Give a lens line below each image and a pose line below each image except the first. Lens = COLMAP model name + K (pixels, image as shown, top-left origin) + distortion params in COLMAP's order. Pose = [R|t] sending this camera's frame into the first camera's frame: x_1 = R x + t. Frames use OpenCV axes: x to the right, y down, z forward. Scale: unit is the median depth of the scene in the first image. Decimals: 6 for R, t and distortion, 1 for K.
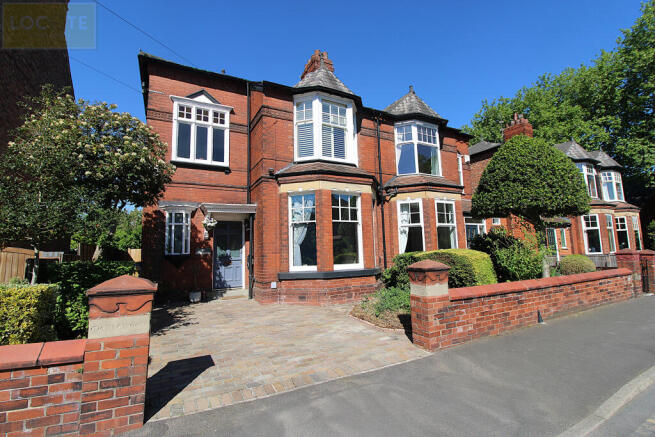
lens RADIAL K [[302.5, 0, 326.3], [0, 302.5, 216.1], [0, 0, 1]] dist [-0.001280, -0.013236]
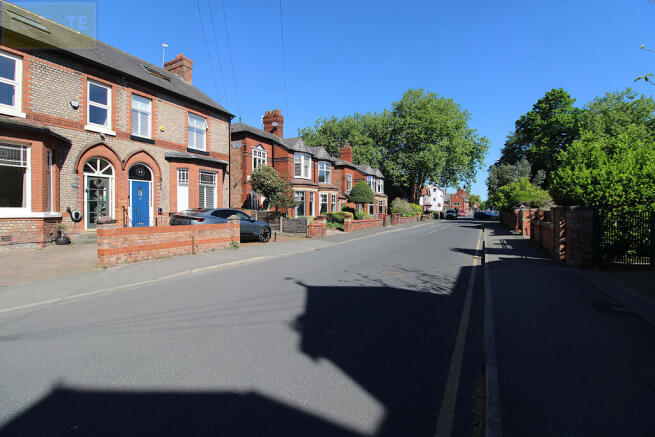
lens RADIAL K [[302.5, 0, 326.3], [0, 302.5, 216.1], [0, 0, 1]] dist [-0.001280, -0.013236]
pose [[0.826538, 0.018940, 0.562563, -1.230374], [-0.090009, 0.991020, 0.098879, -0.119176], [-0.555638, -0.132363, 0.820820, -1.269885]]
